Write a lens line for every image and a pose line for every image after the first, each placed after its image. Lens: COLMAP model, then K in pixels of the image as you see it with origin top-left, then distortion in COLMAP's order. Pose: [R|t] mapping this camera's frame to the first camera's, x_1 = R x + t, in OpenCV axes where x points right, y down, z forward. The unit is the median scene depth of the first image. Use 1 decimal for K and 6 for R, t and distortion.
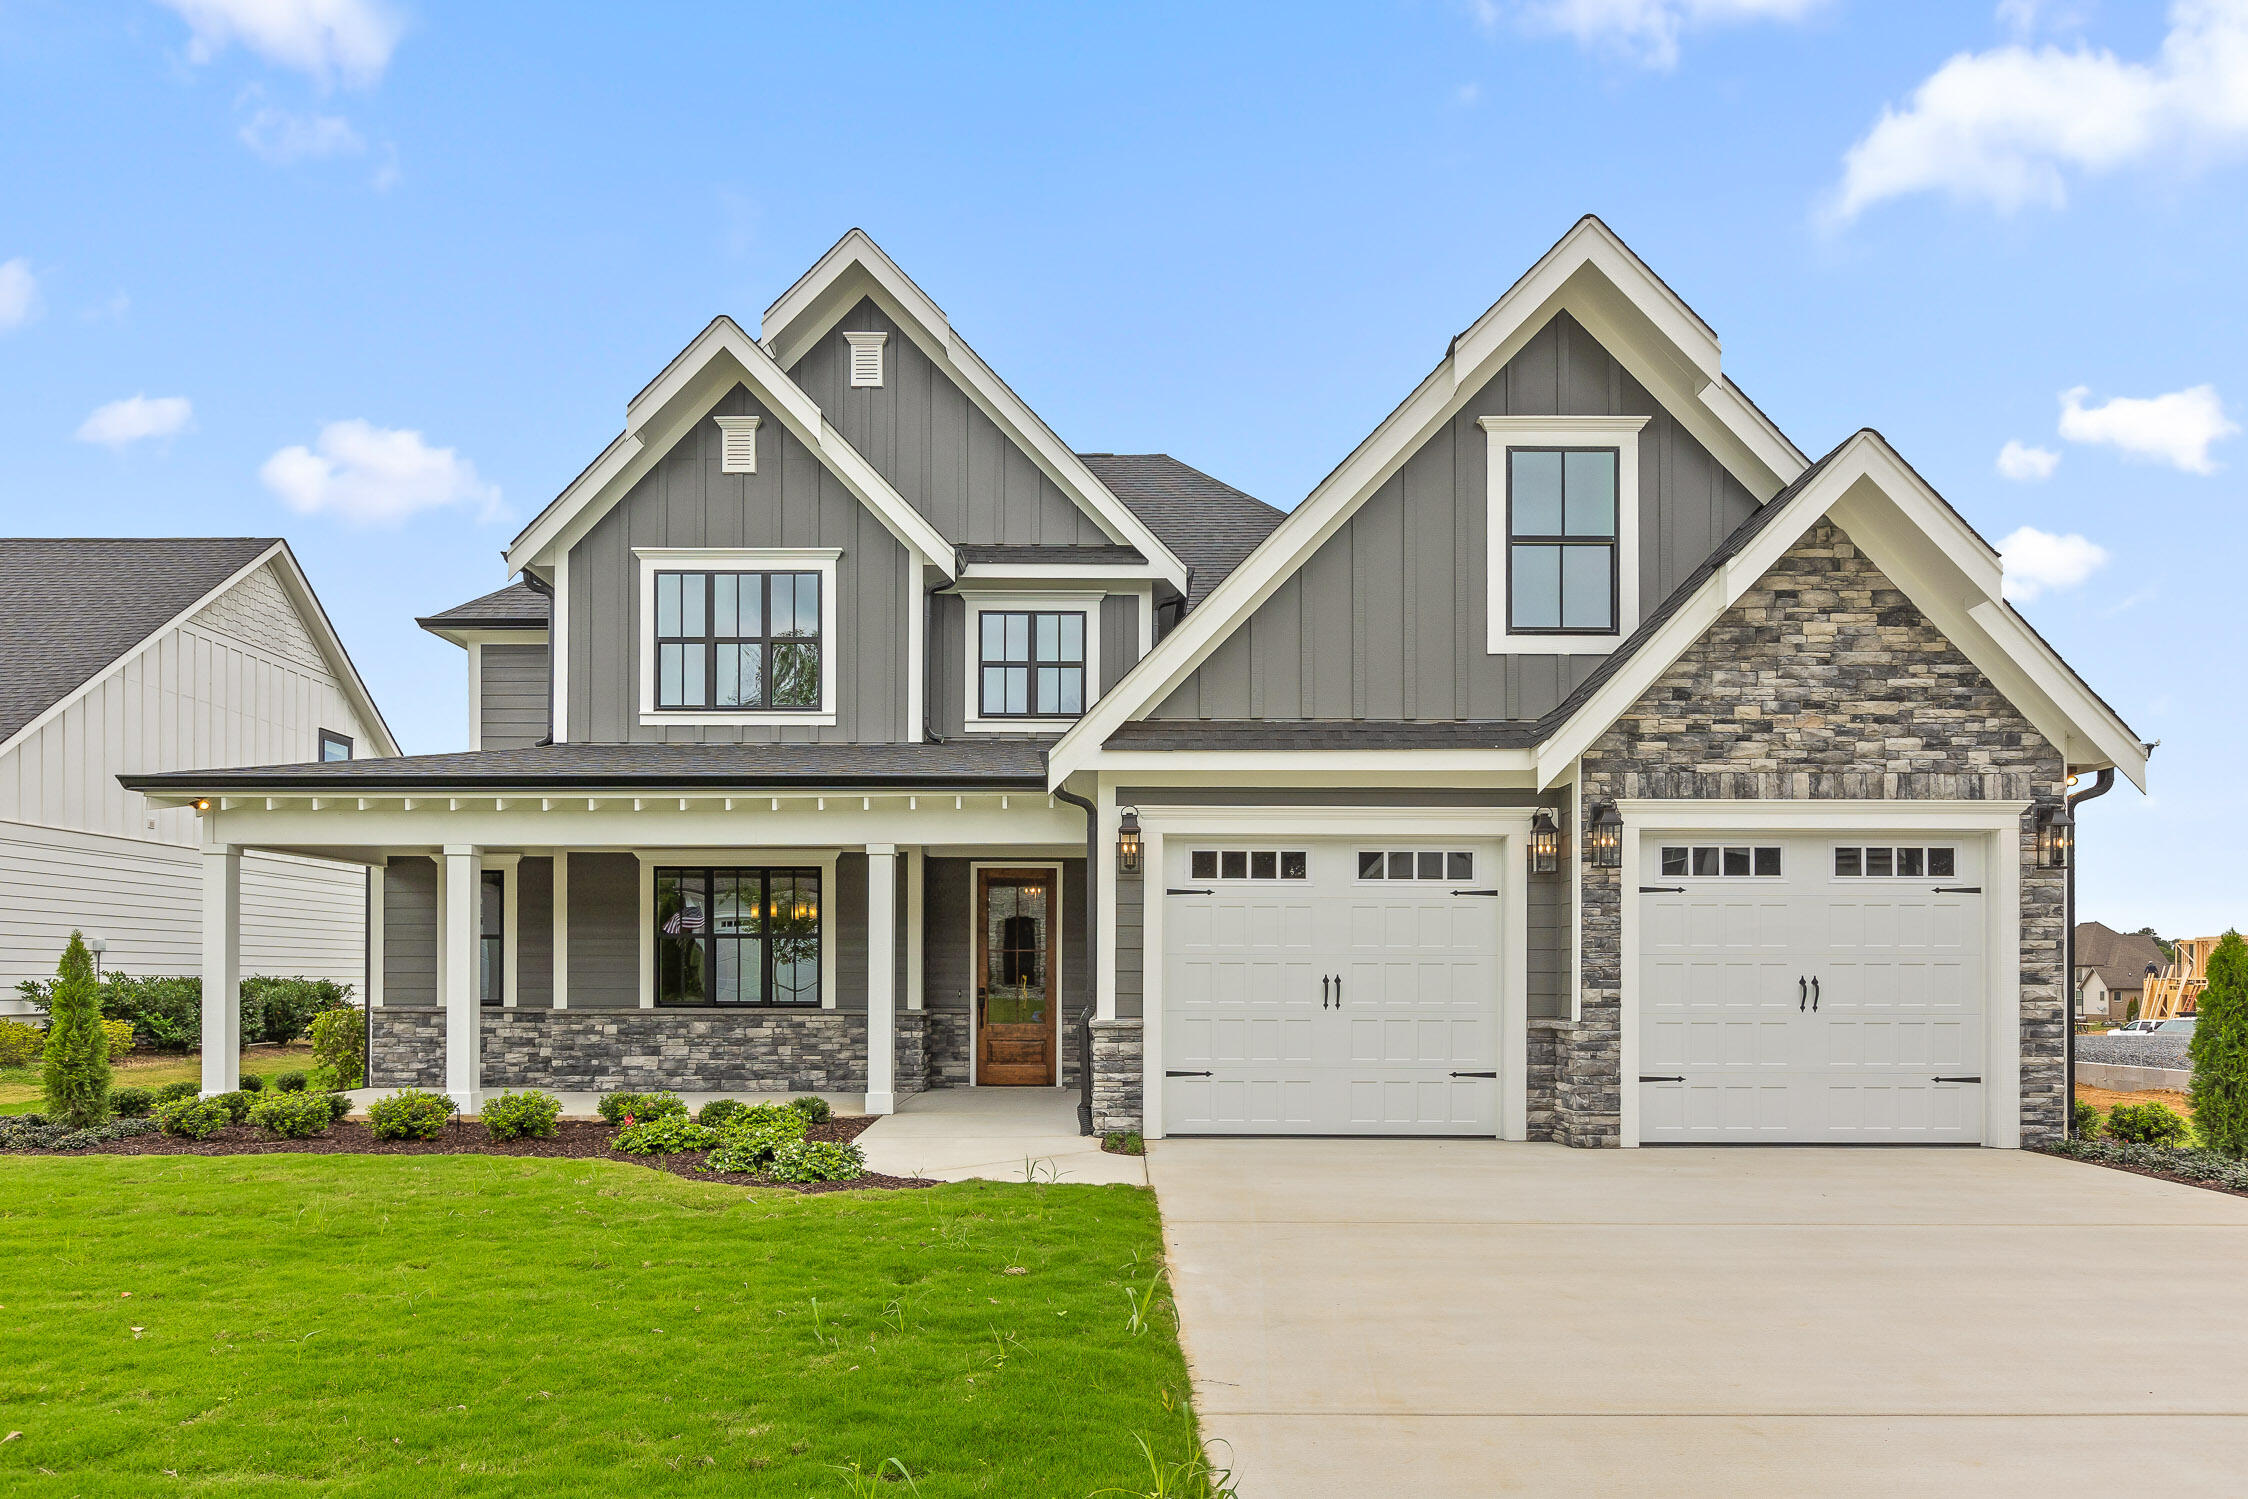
lens RADIAL K [[1390.9, 0, 1148.9], [0, 1390.9, 972.9], [0, 0, 1]] dist [-0.001983, -0.003220]
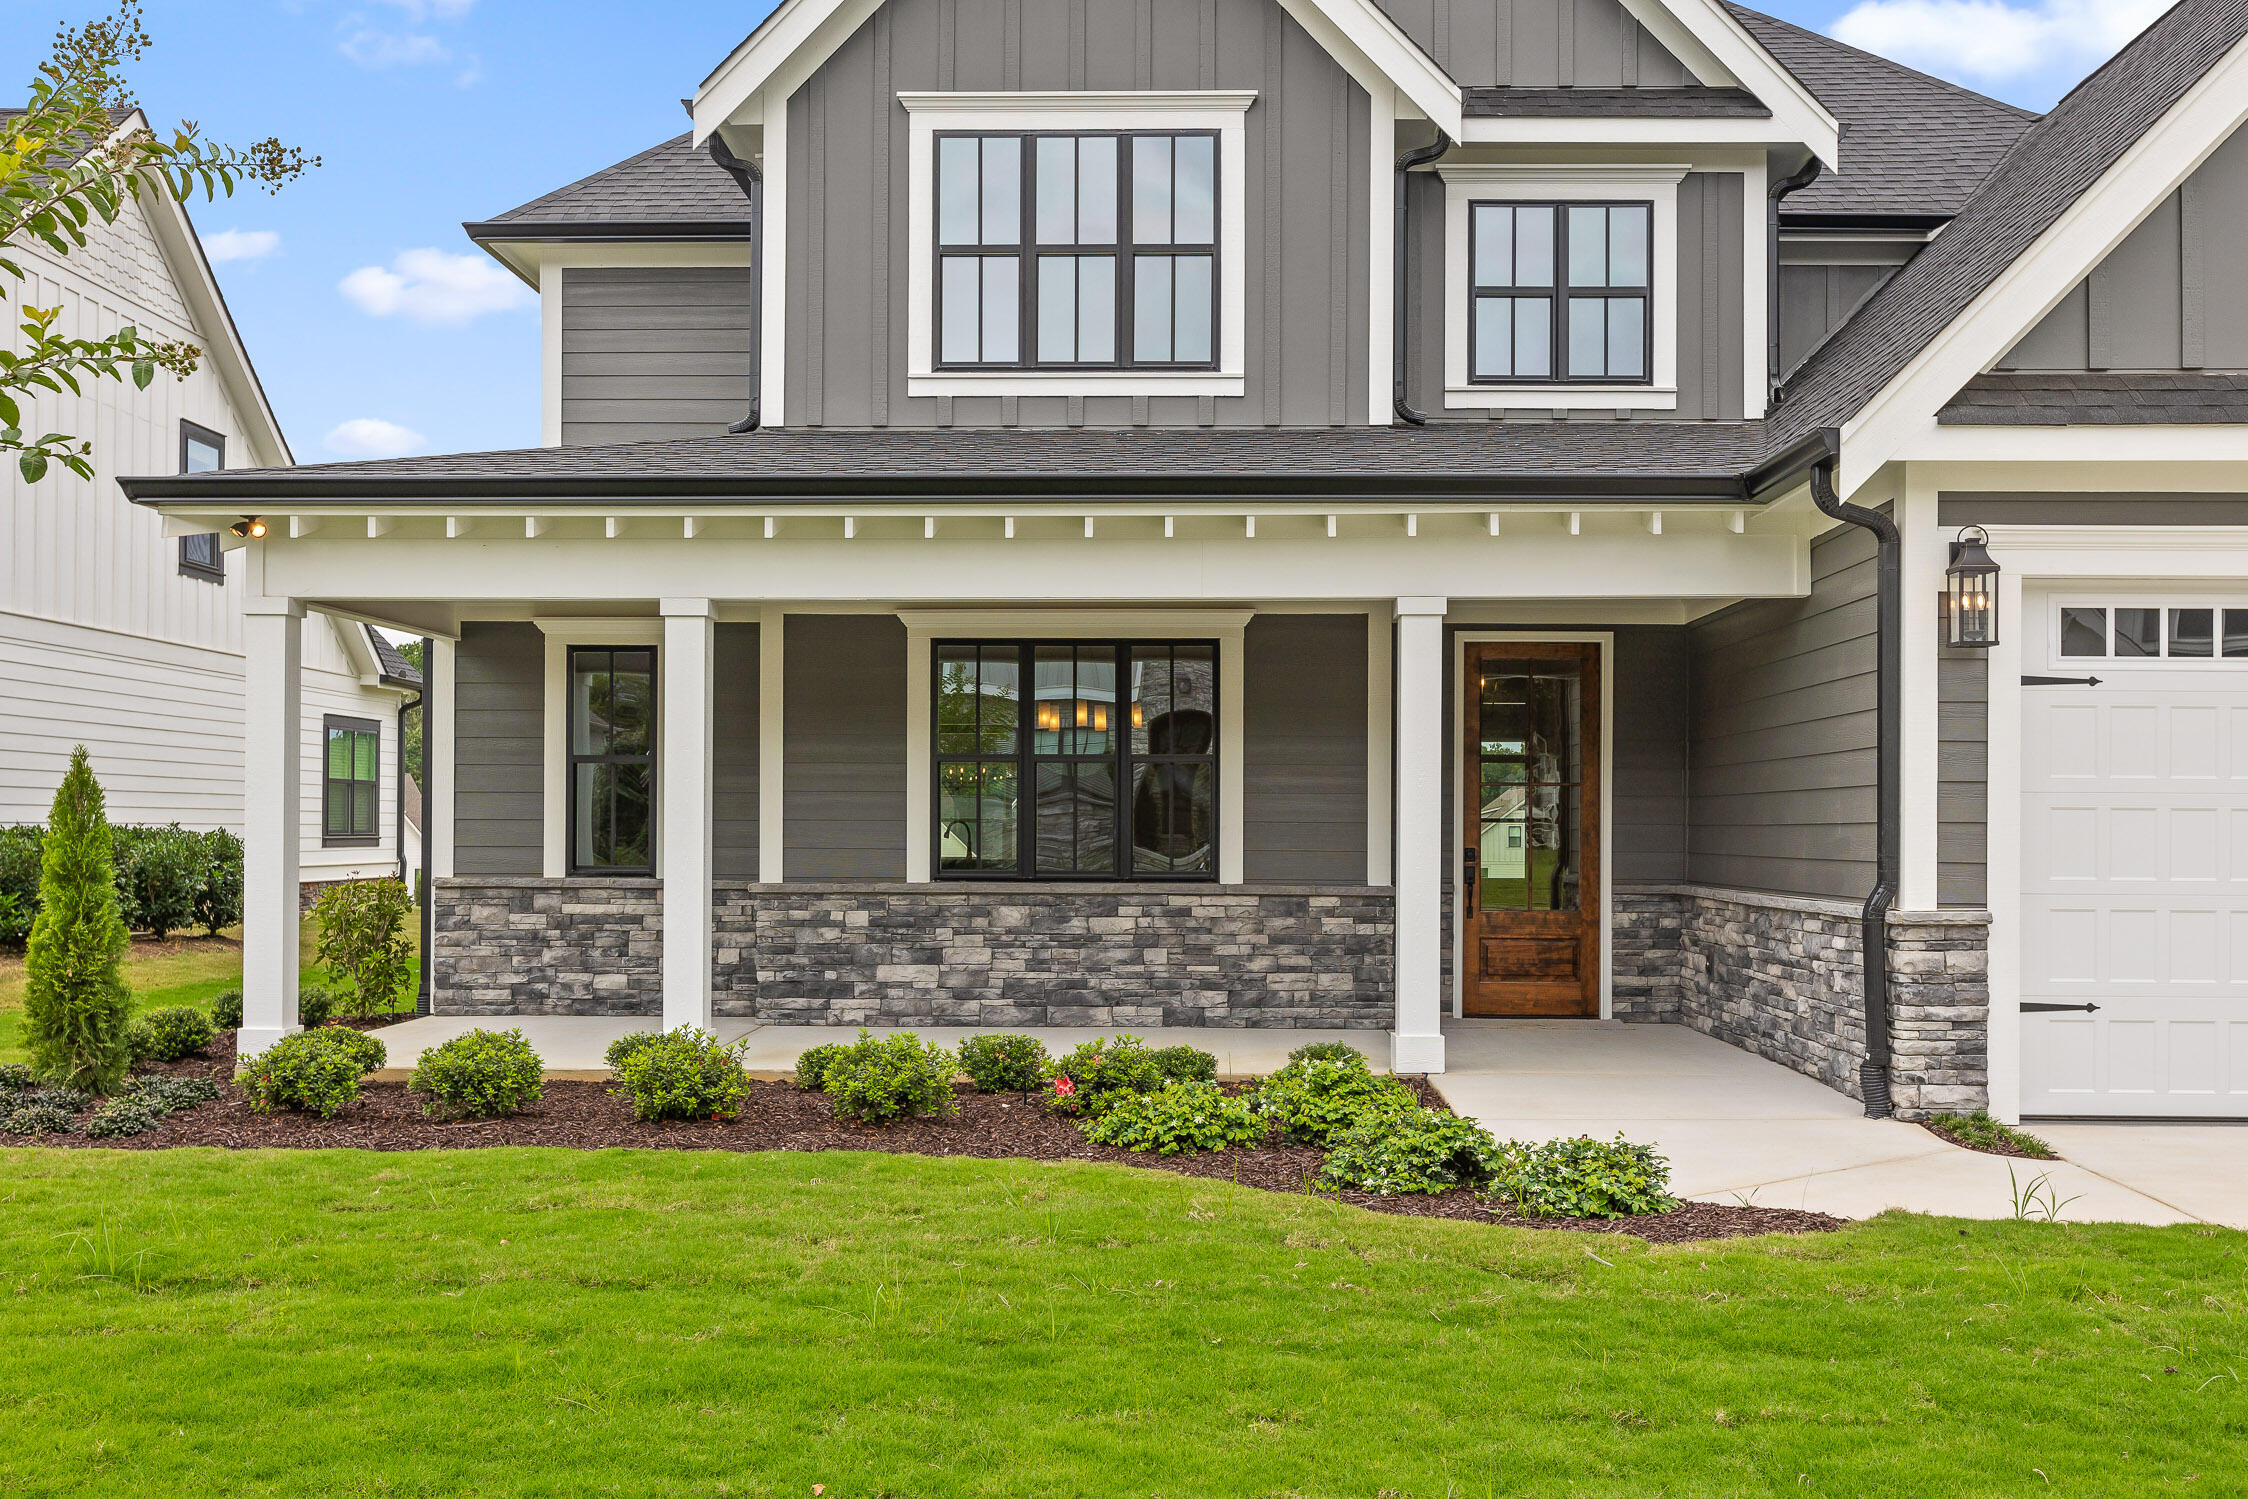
lens RADIAL K [[2181.1, 0, 1182.4], [0, 2181.1, 809.4], [0, 0, 1]] dist [-0.011179, 0.000000]
pose [[0.999656, 0.002284, -0.026142, -0.227687], [-0.002390, 0.999989, -0.003995, -0.001747], [0.026133, 0.004056, 0.999650, 0.091221]]
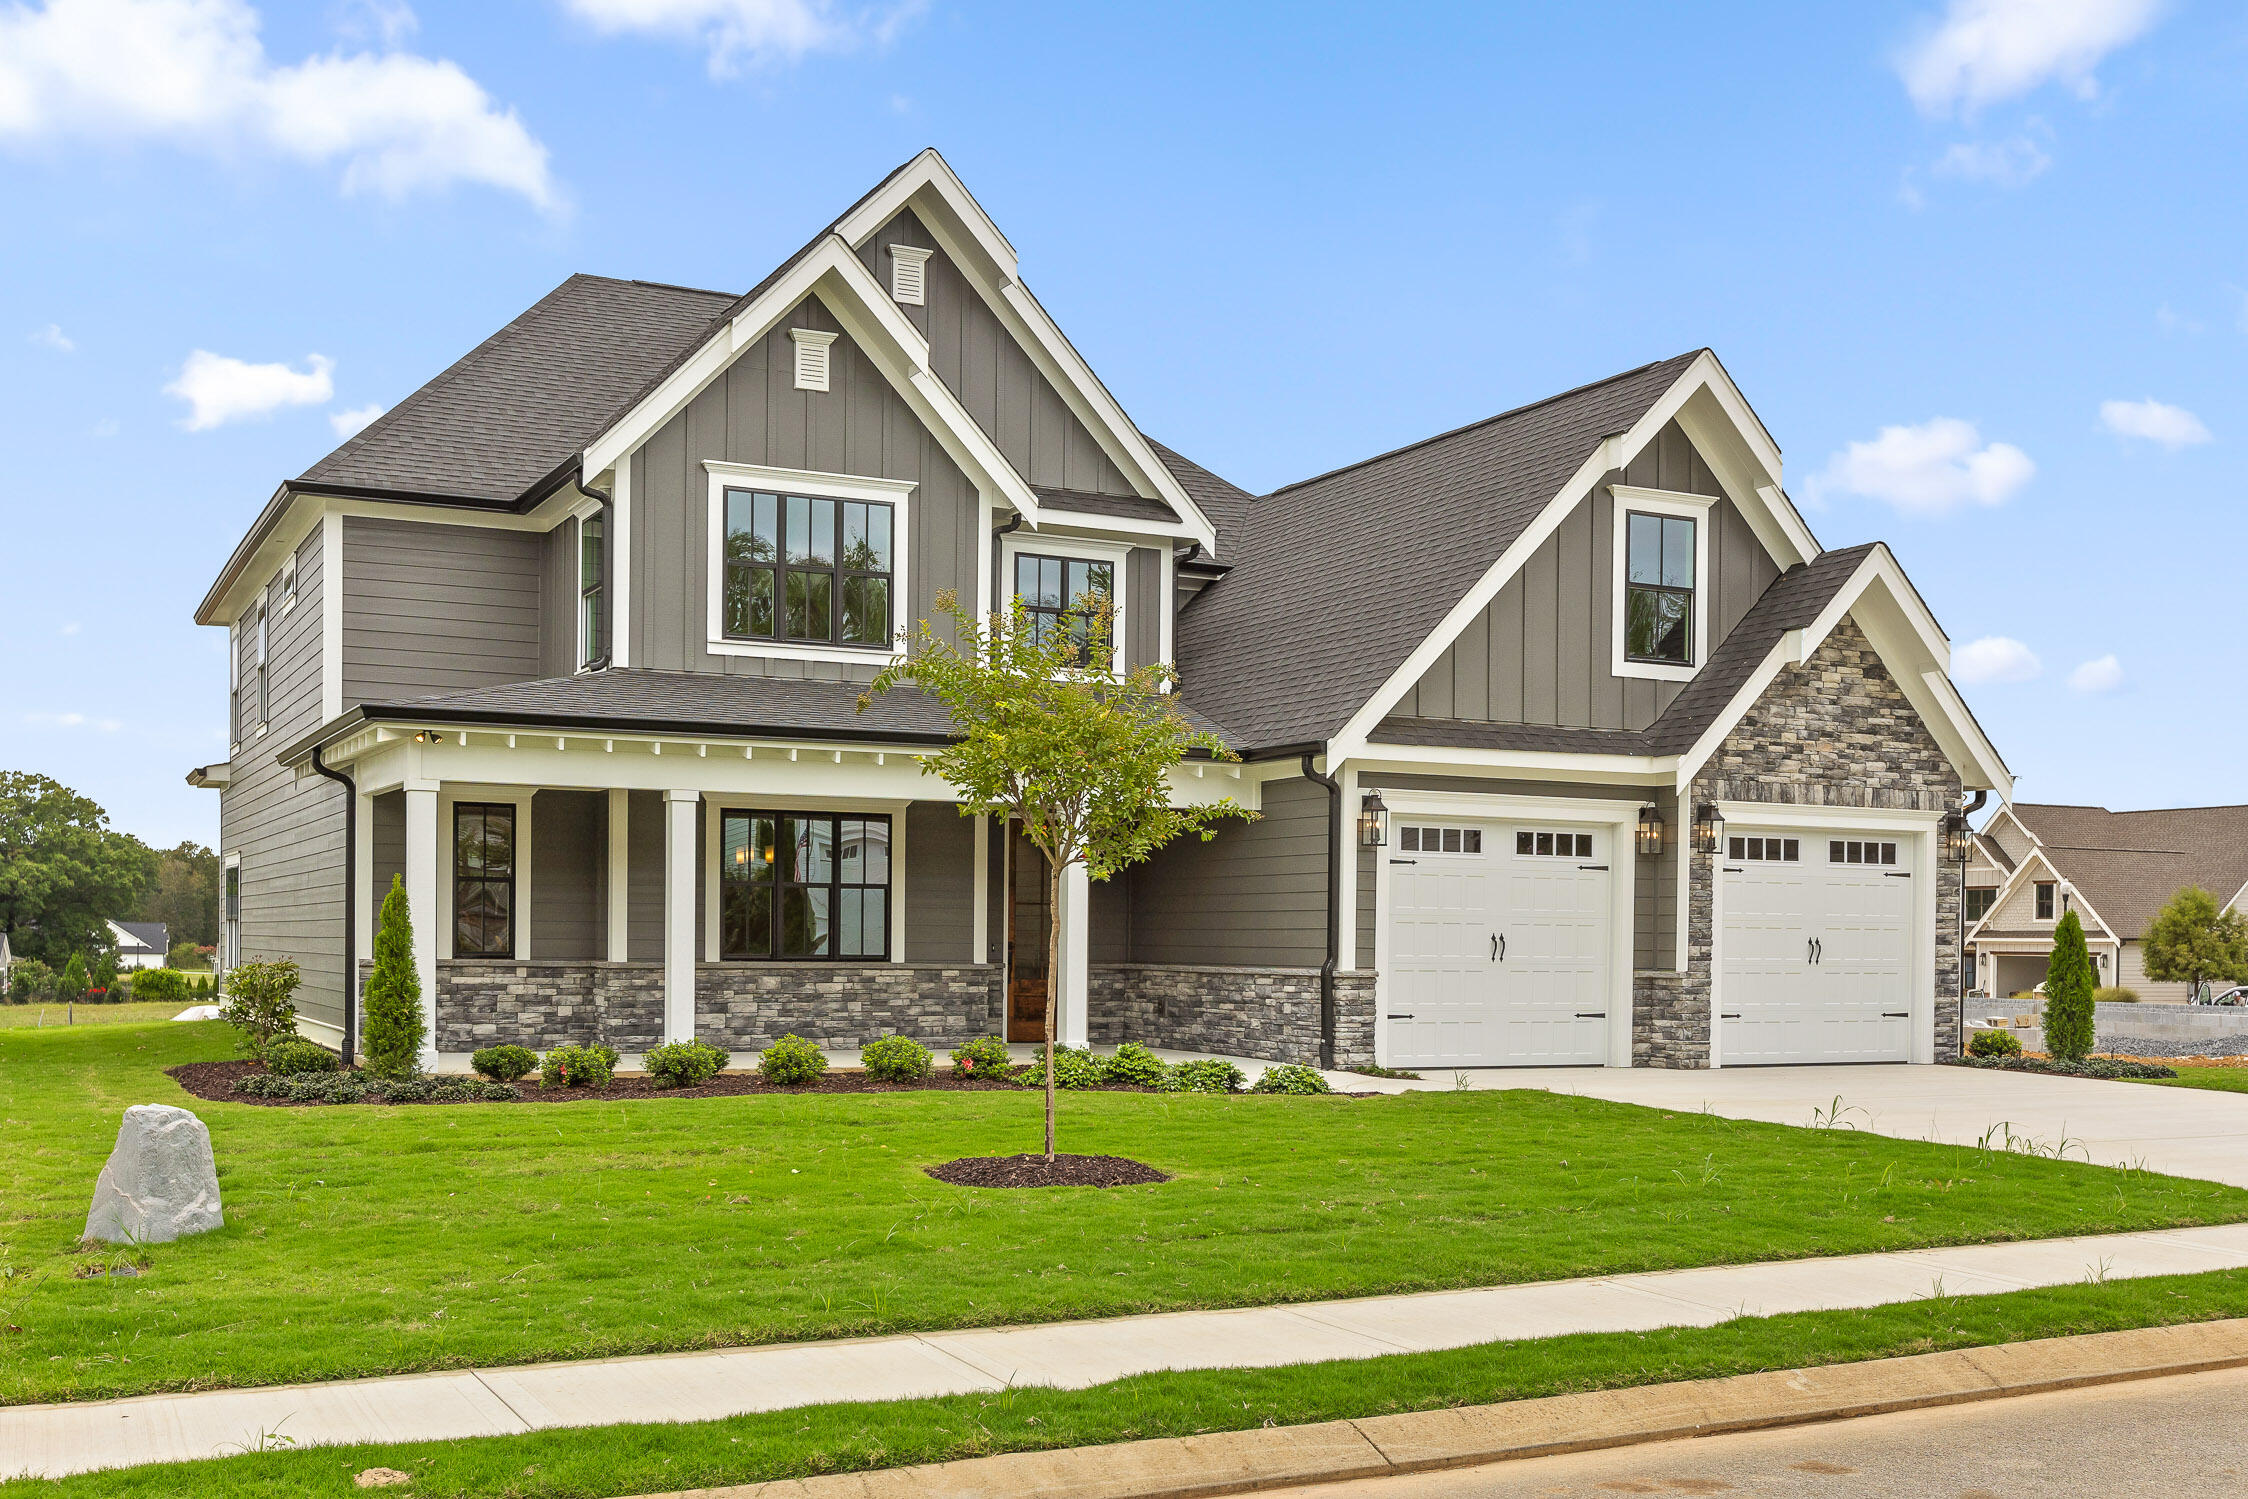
lens RADIAL K [[2181.1, 0, 1135.8], [0, 2181.1, 960.1], [0, 0, 1]] dist [-0.011179, 0.000000]
pose [[0.895459, 0.002712, 0.445136, -0.755135], [-0.010604, 0.999828, 0.015240, -0.000651], [-0.445018, -0.018366, 0.895333, -0.419932]]
